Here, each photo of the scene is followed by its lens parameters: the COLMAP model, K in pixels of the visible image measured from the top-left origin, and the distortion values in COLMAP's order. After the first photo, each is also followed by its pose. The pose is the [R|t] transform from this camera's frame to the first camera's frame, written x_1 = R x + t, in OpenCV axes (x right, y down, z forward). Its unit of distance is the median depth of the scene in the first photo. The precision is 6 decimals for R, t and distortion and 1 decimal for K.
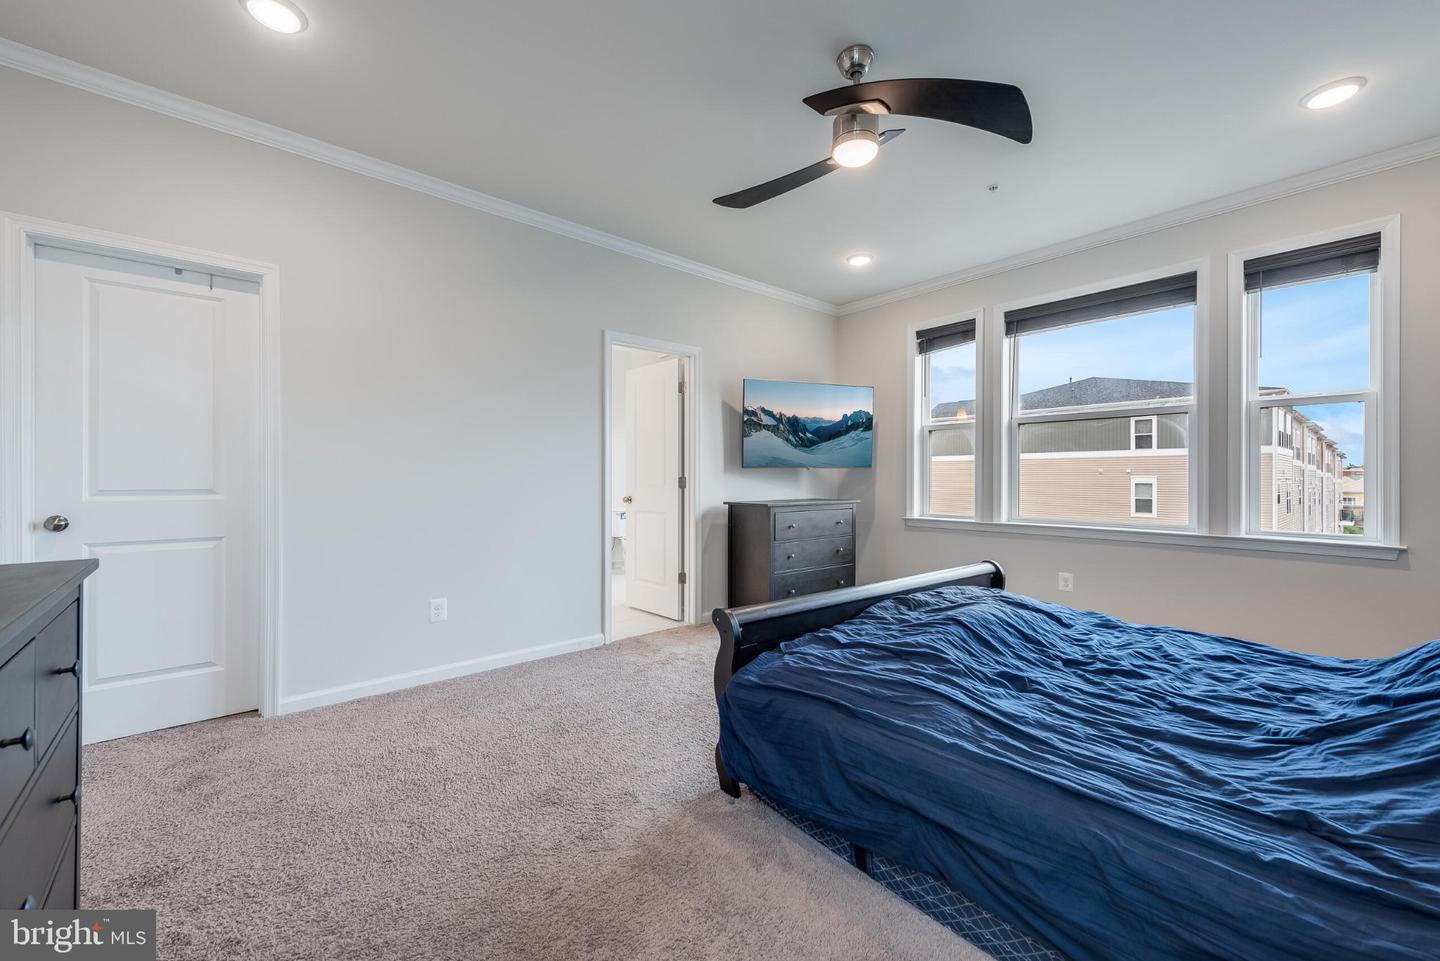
lens RADIAL K [[562.1, 0, 709.5], [0, 562.1, 477.5], [0, 0, 1]] dist [-0.000333, -0.000078]
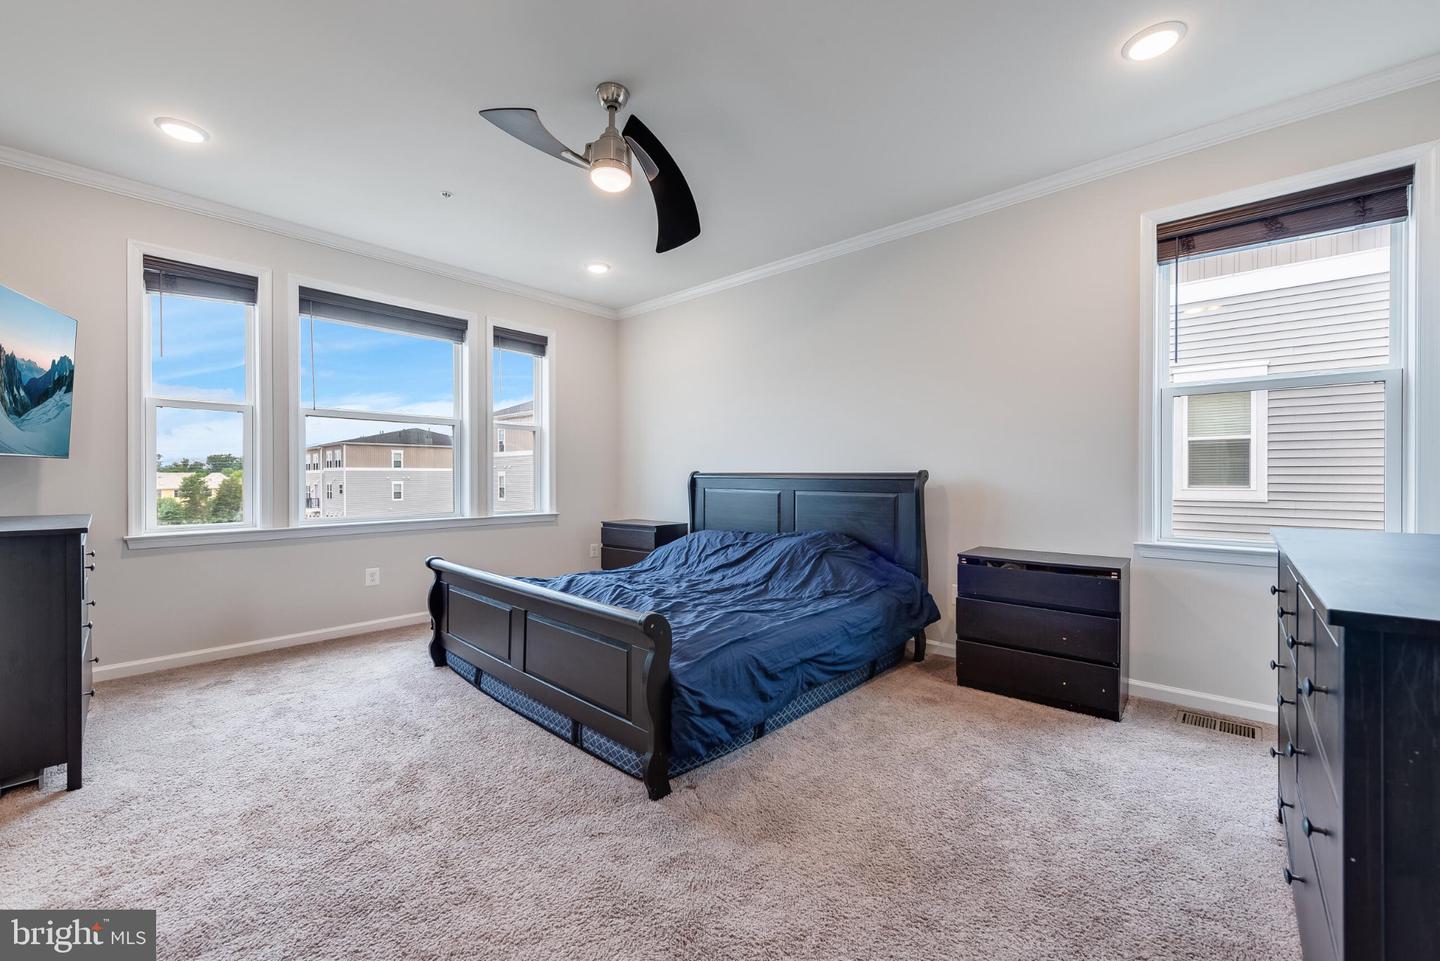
lens RADIAL K [[562.1, 0, 713.2], [0, 562.1, 482.6], [0, 0, 1]] dist [-0.000333, -0.000078]
pose [[-0.122519, -0.010299, 0.992413, -0.545543], [0.000255, 0.999946, 0.010409, 0.004184], [-0.992466, 0.001528, -0.122510, 0.602240]]
